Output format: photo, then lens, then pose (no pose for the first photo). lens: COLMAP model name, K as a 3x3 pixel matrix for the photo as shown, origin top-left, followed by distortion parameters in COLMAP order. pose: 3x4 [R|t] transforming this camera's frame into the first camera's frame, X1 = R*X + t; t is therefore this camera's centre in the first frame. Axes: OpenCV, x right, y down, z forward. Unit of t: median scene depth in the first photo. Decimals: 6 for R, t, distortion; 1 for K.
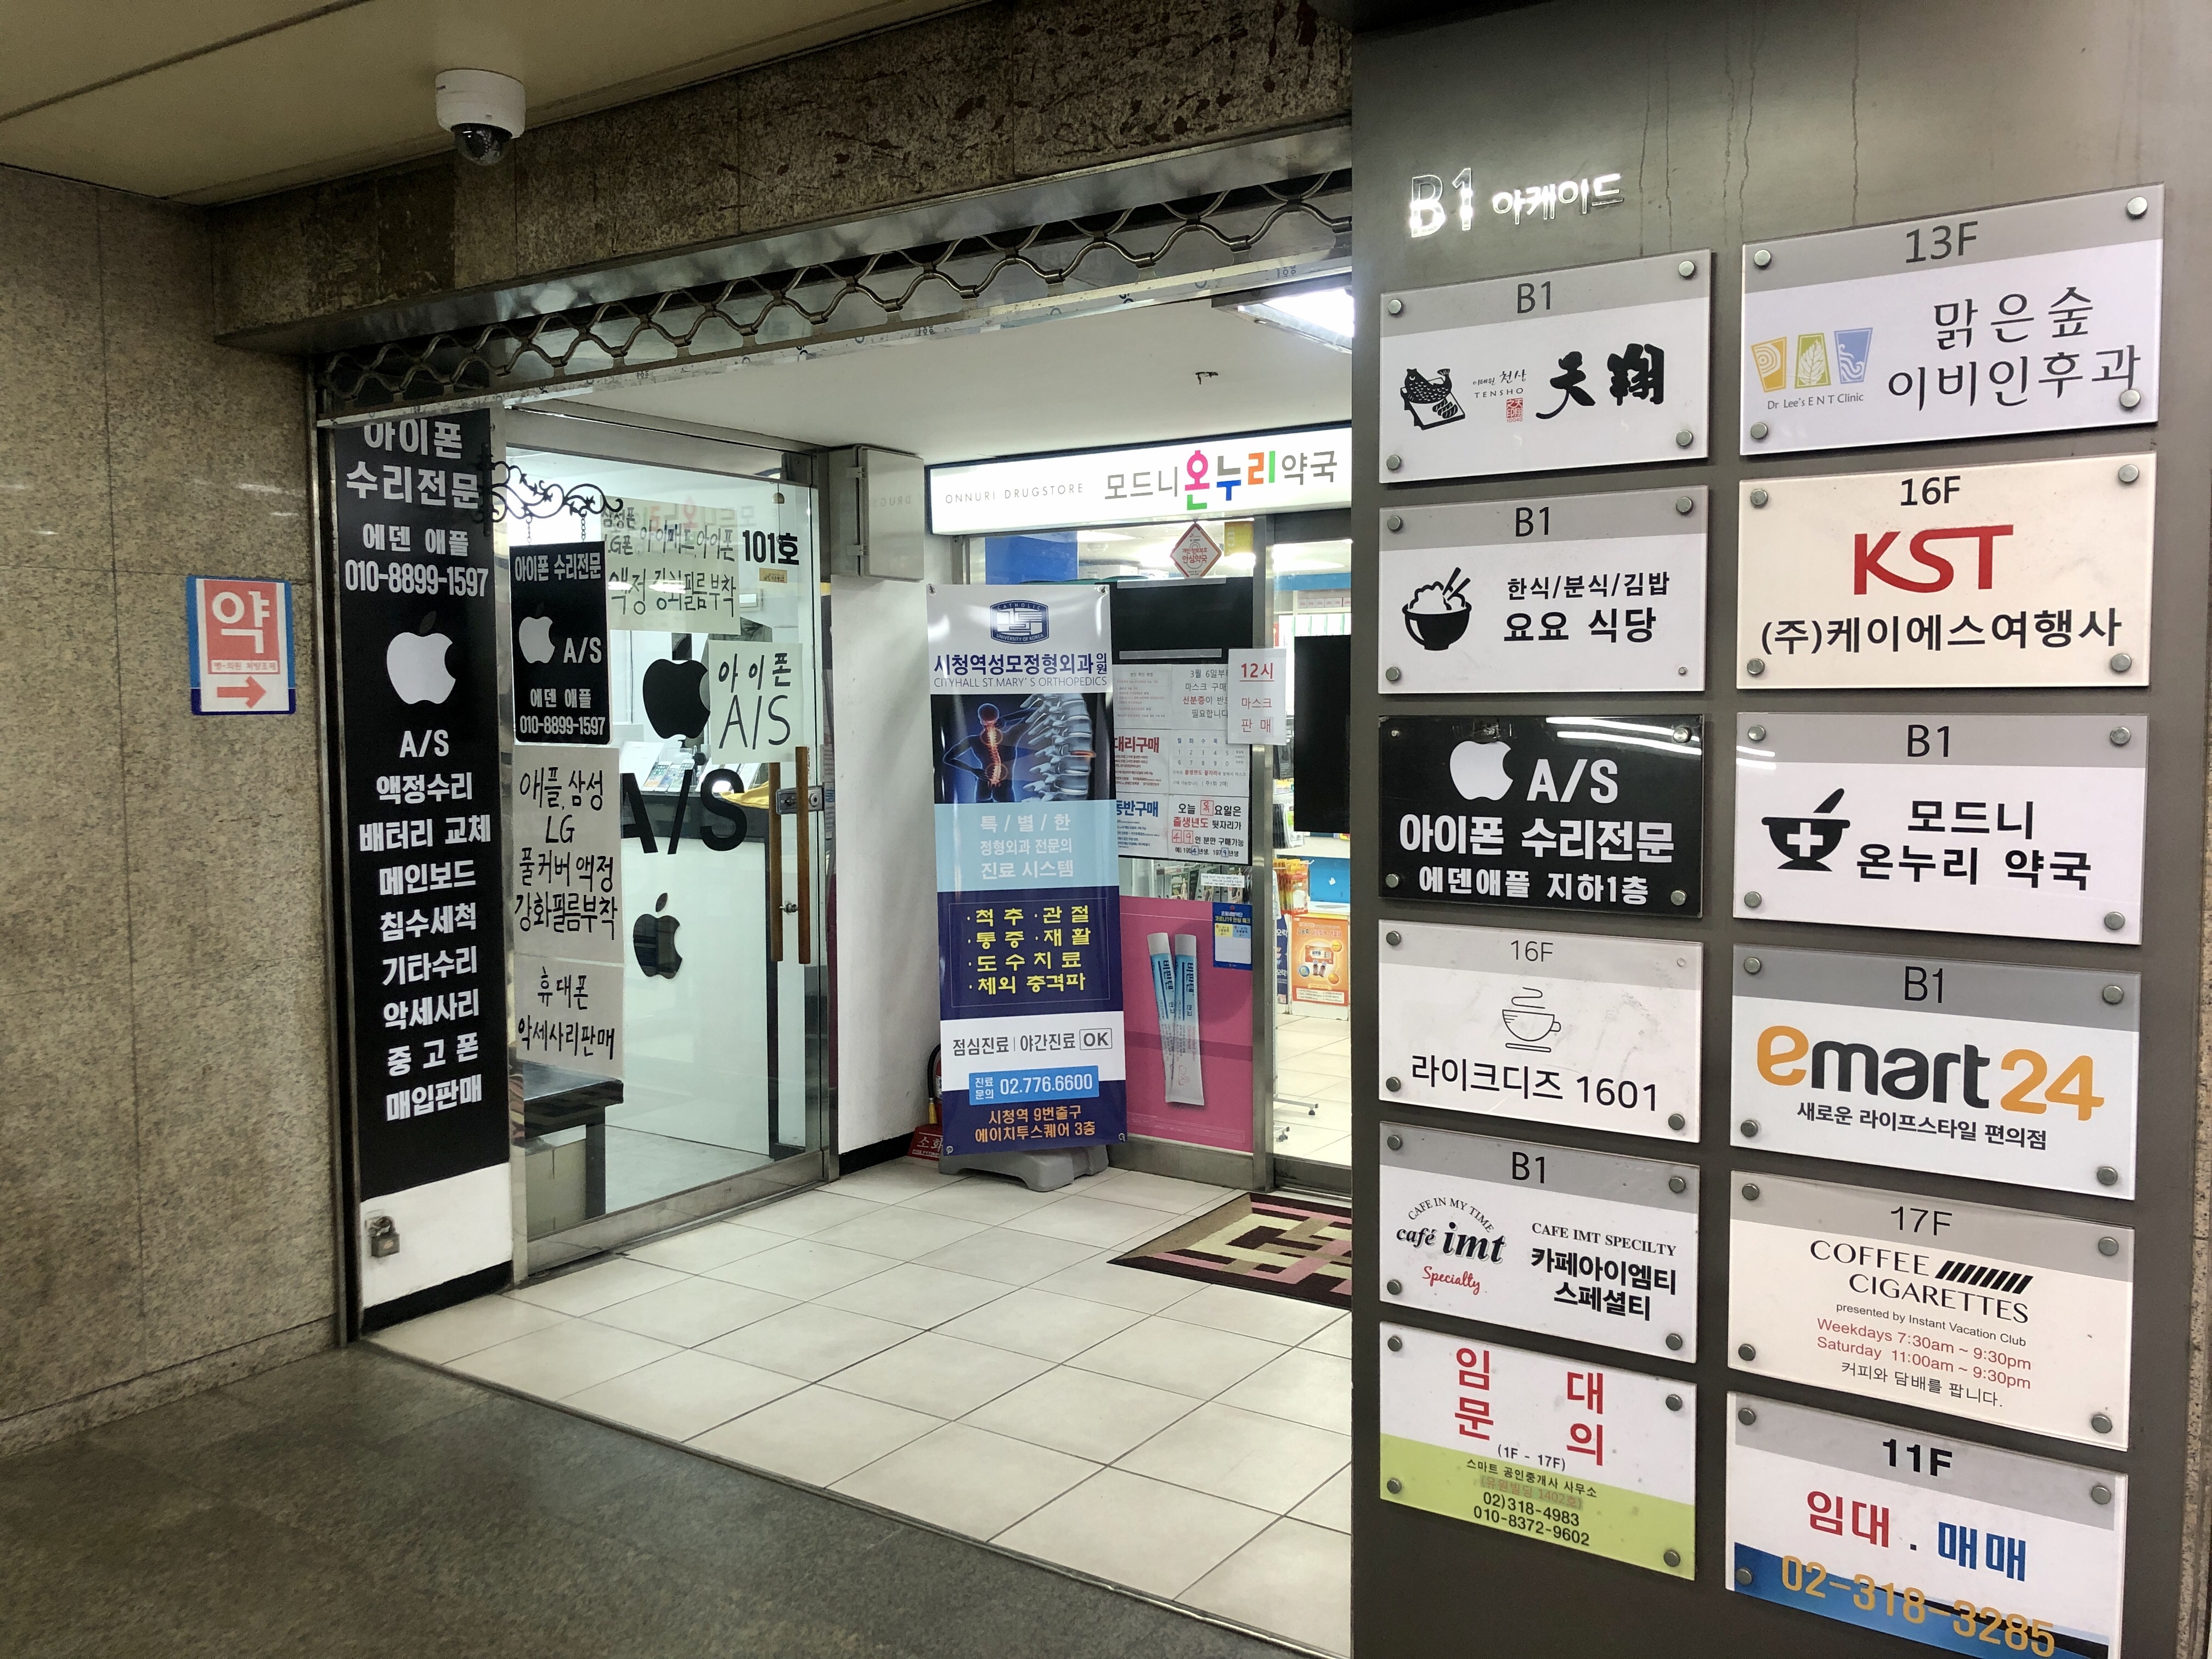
lens RADIAL K [[1813.9, 0, 1106.0], [0, 1813.9, 829.5], [0, 0, 1]] dist [0.015400, 0.000430]
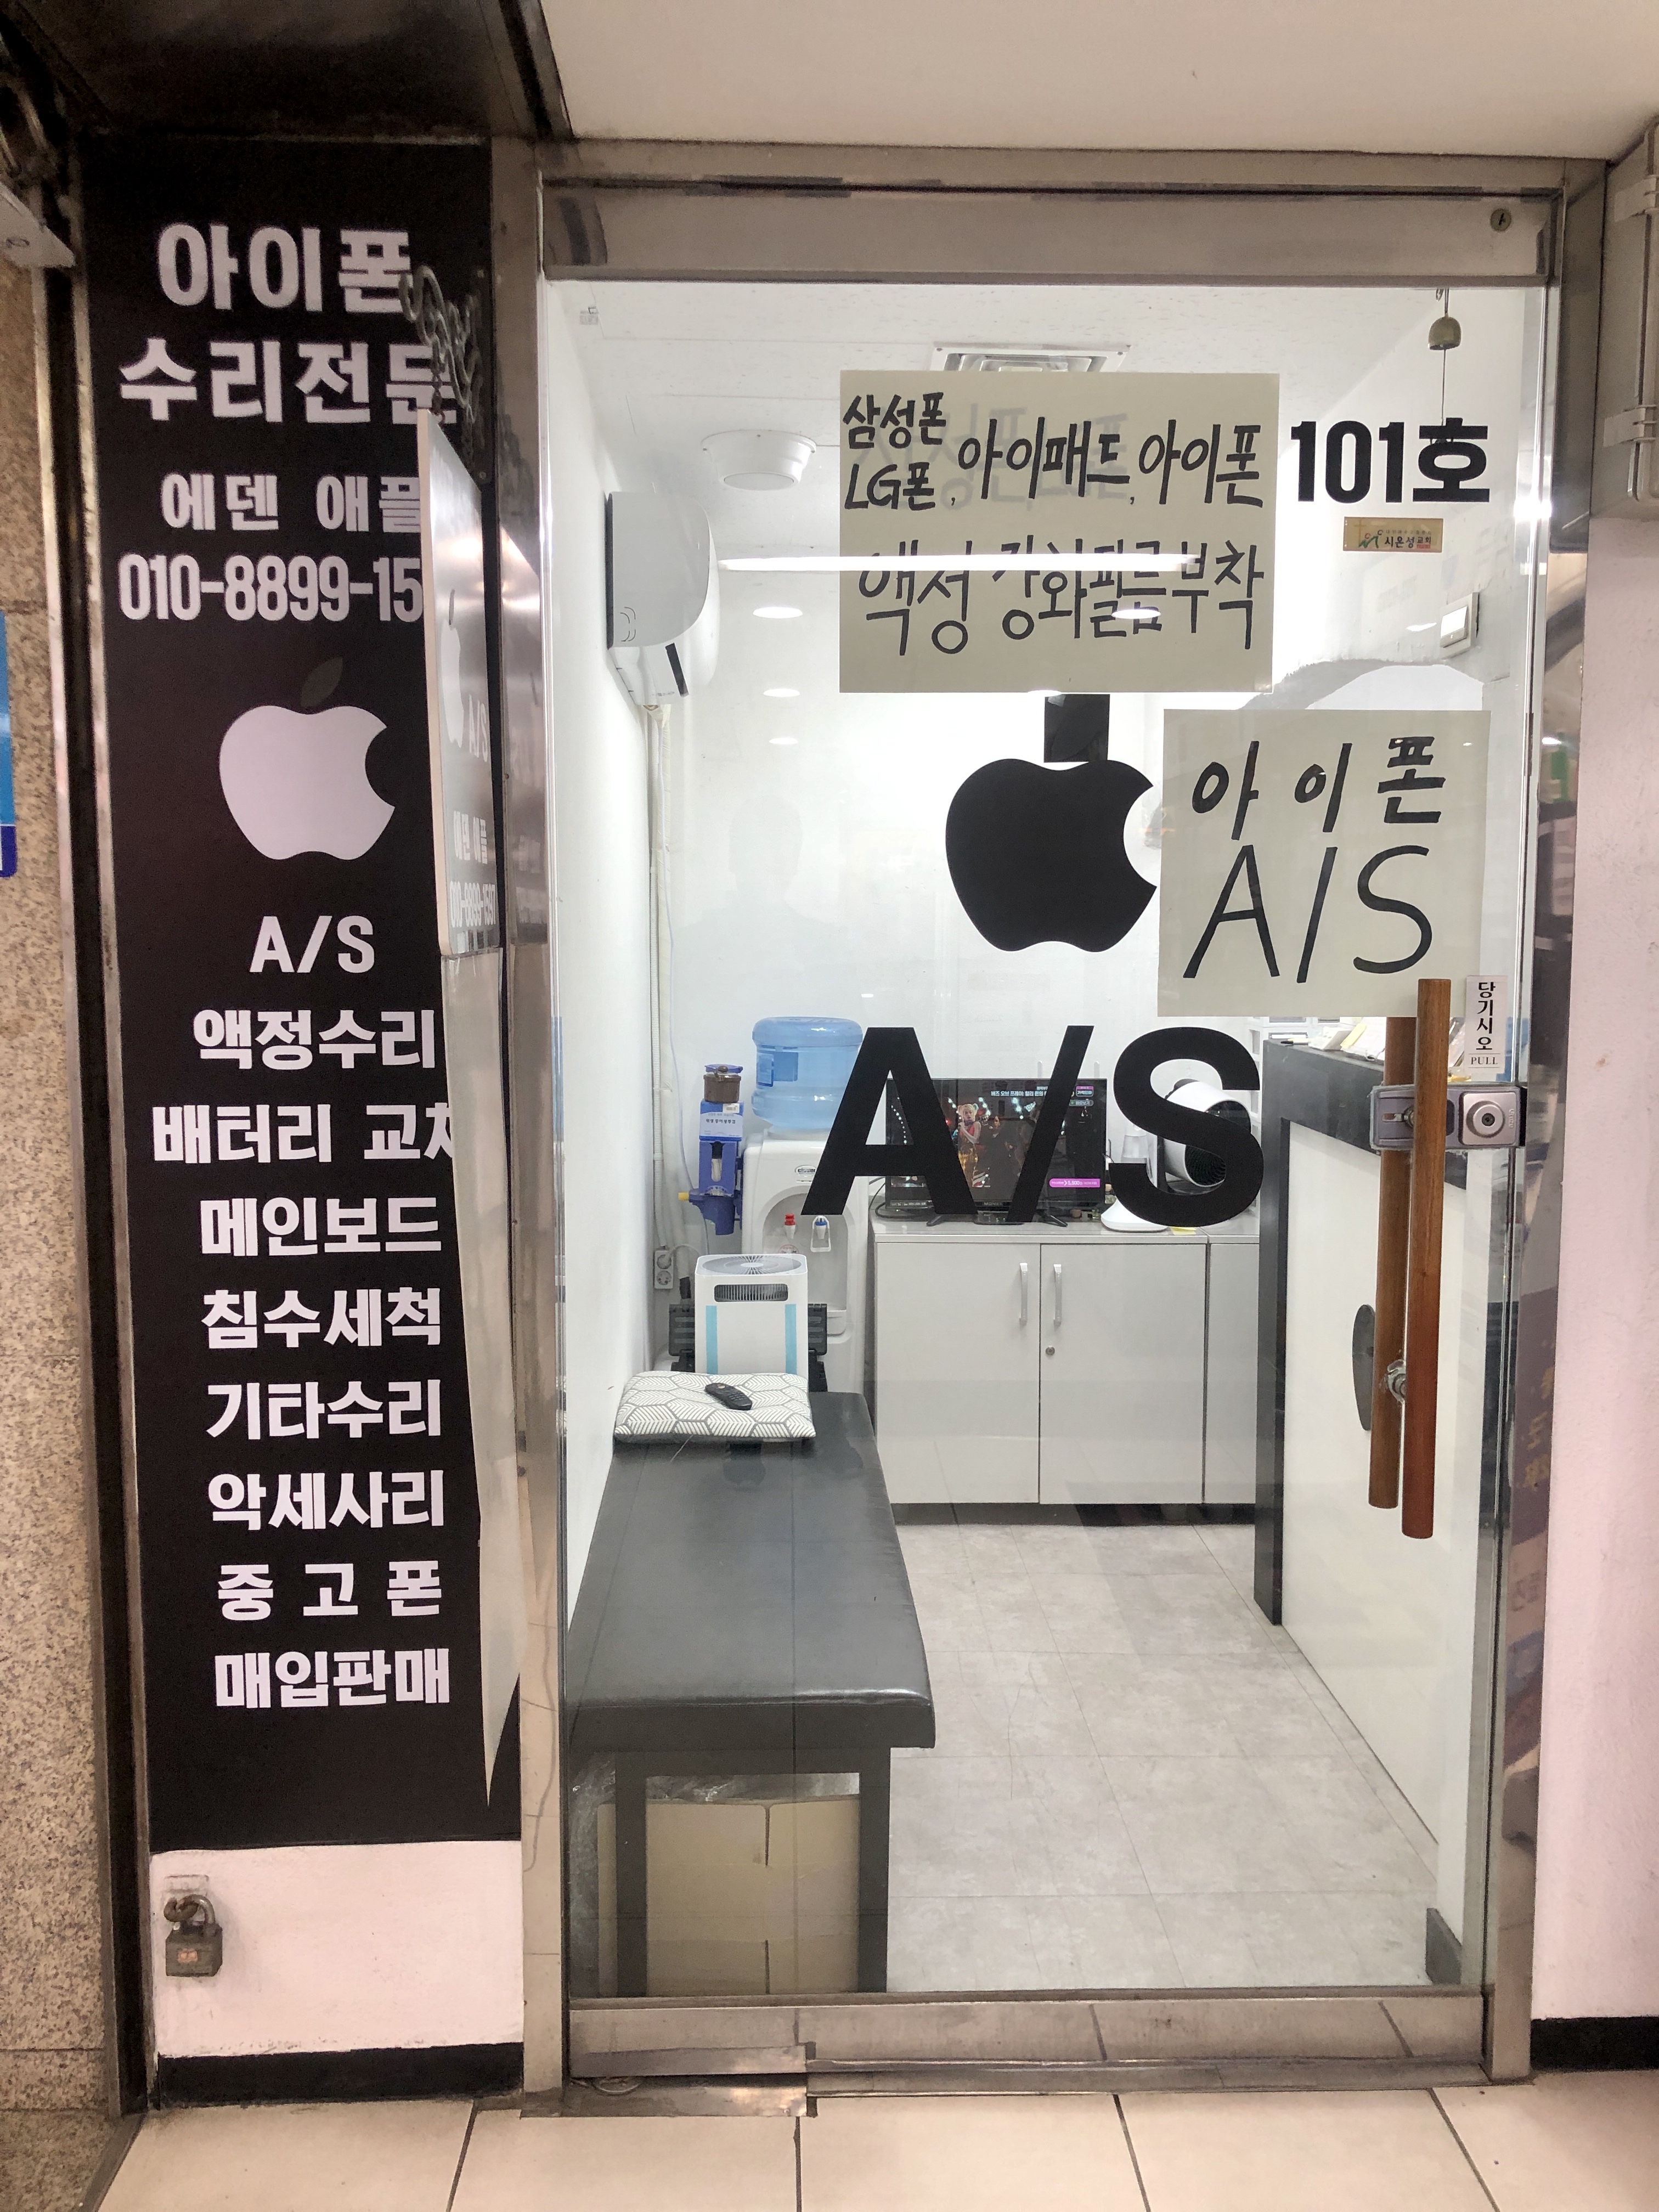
lens RADIAL K [[1813.9, 0, 829.5], [0, 1813.9, 1106.0], [0, 0, 1]] dist [0.015400, 0.000430]
pose [[0.582501, 0.086460, -0.808218, 0.086840], [-0.062915, 0.996140, 0.061219, -0.042696], [0.810391, 0.015189, 0.585692, 0.832072]]
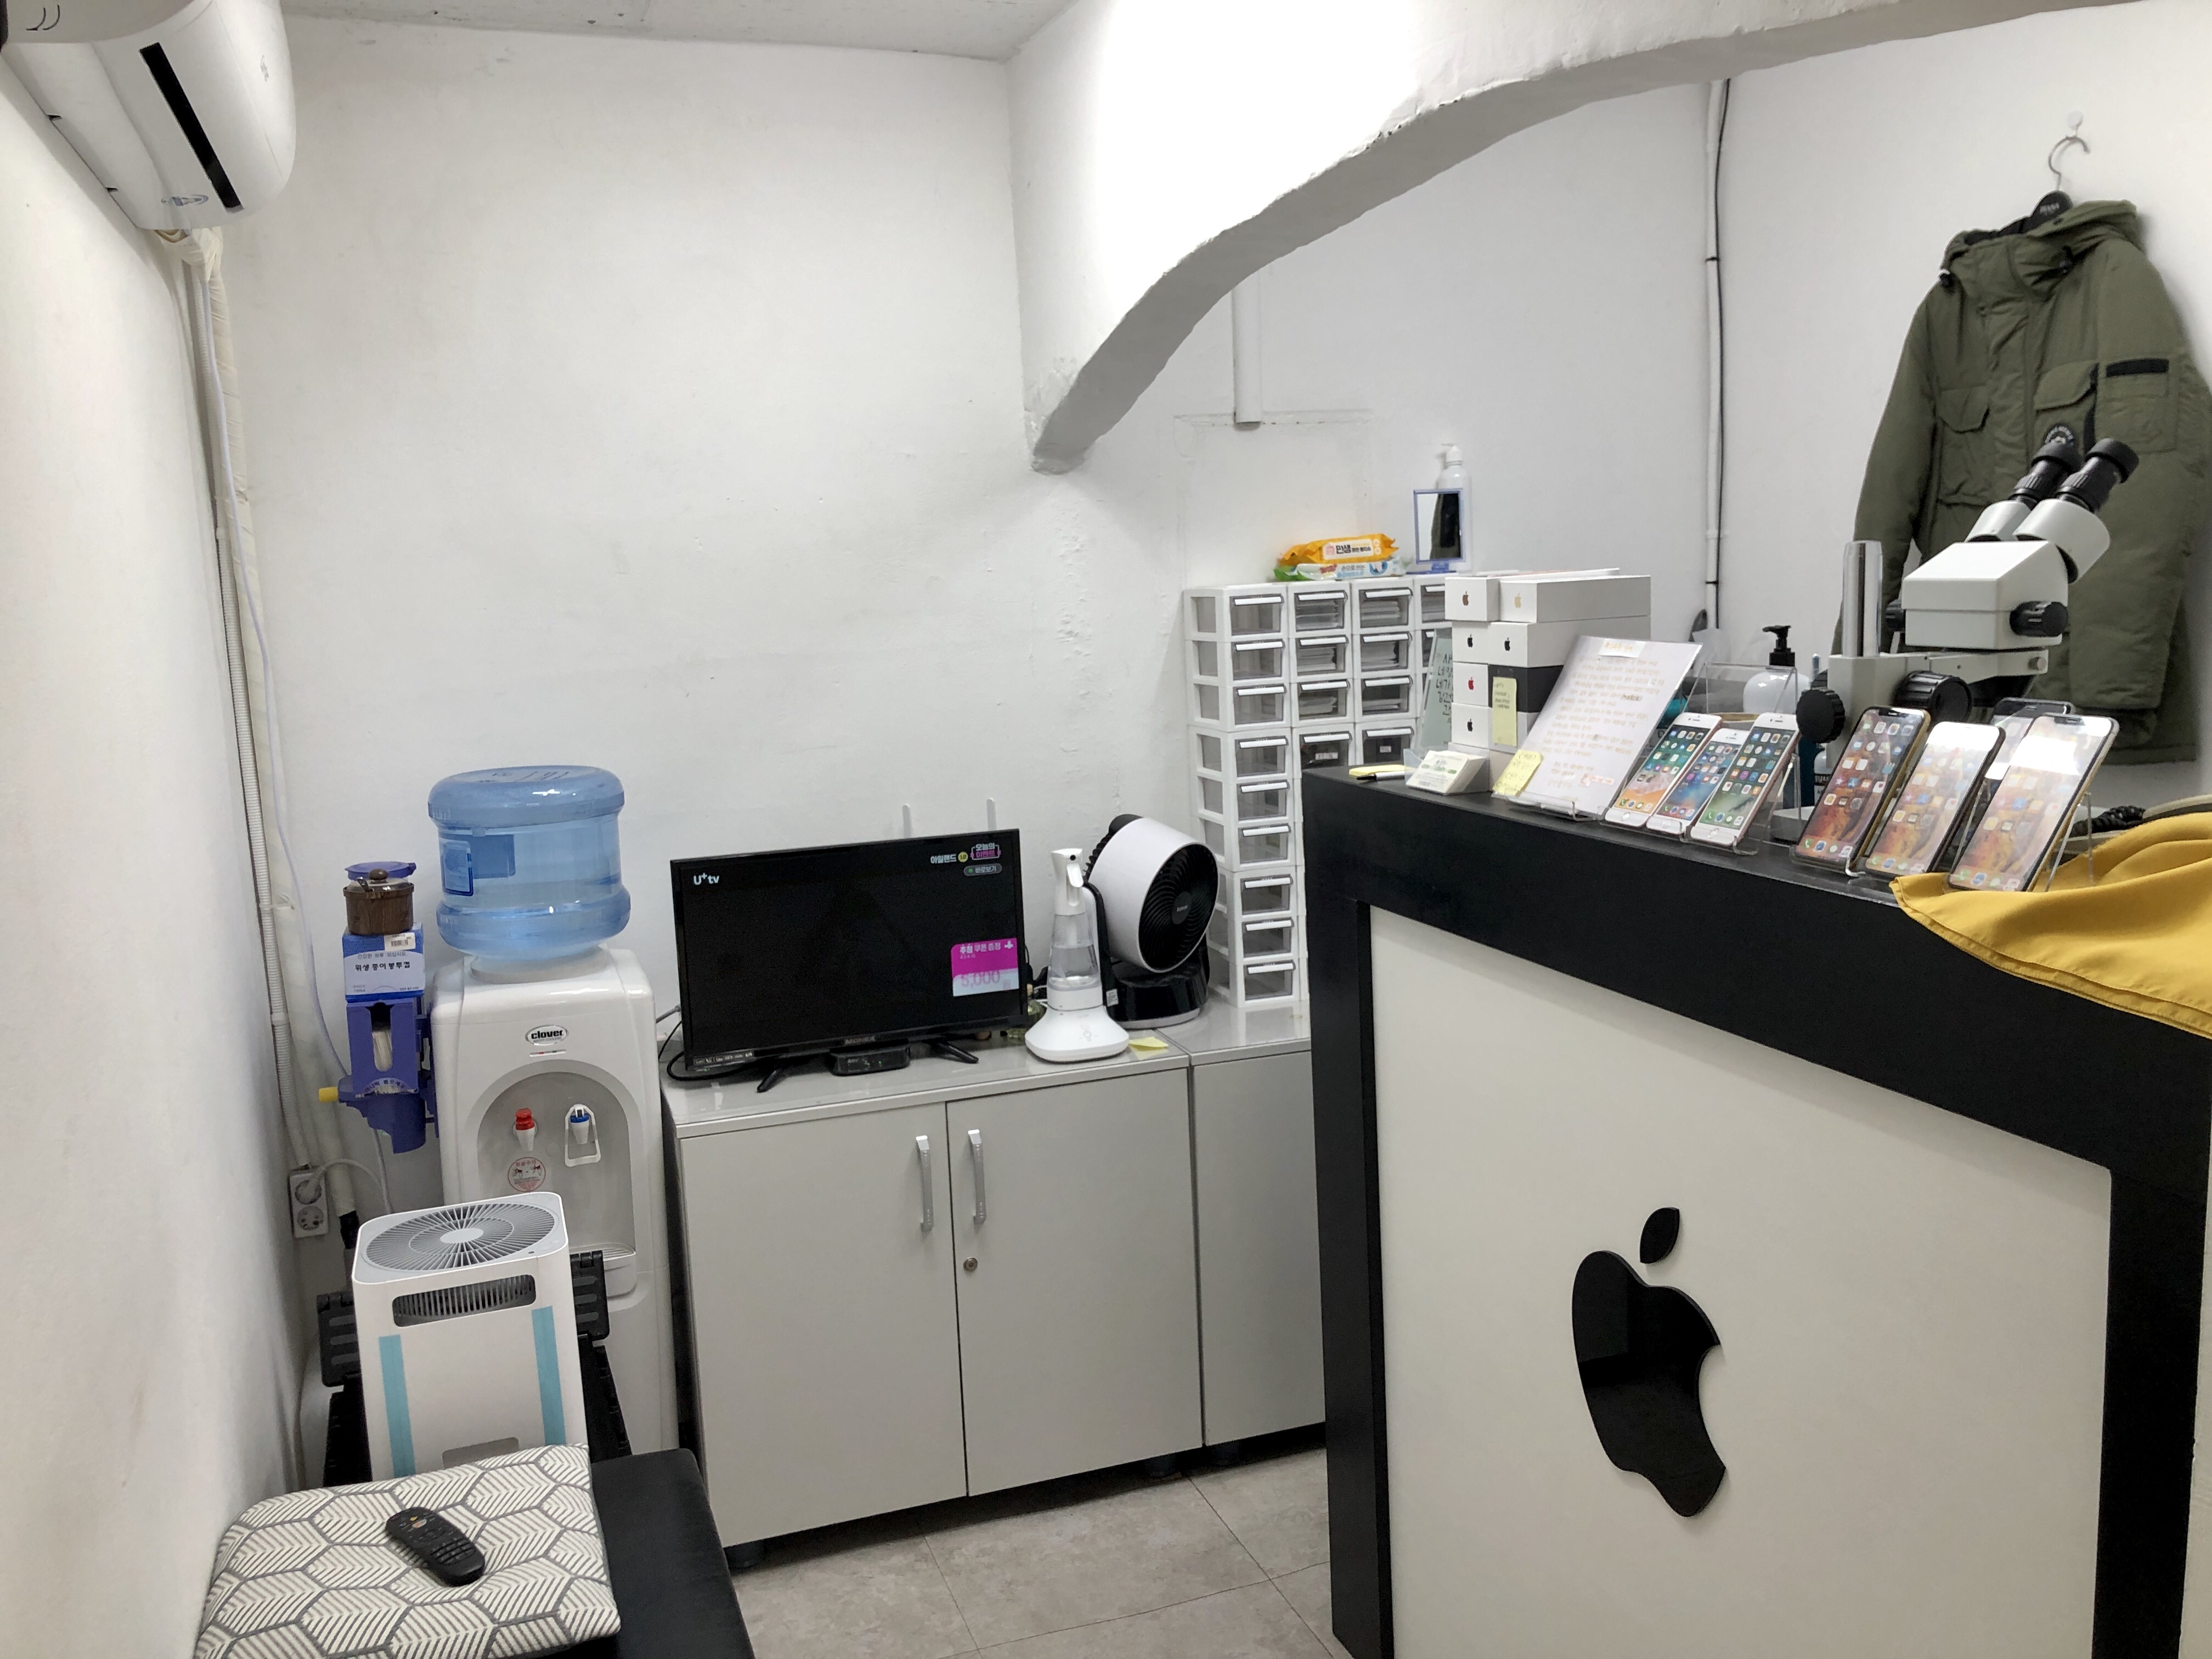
lens RADIAL K [[1813.9, 0, 1106.0], [0, 1813.9, 829.5], [0, 0, 1]] dist [0.015400, 0.000430]
pose [[0.800312, 0.056004, -0.596962, -0.214046], [-0.002515, 0.995933, 0.090062, -0.063864], [0.599578, -0.070576, 0.797198, 1.039015]]
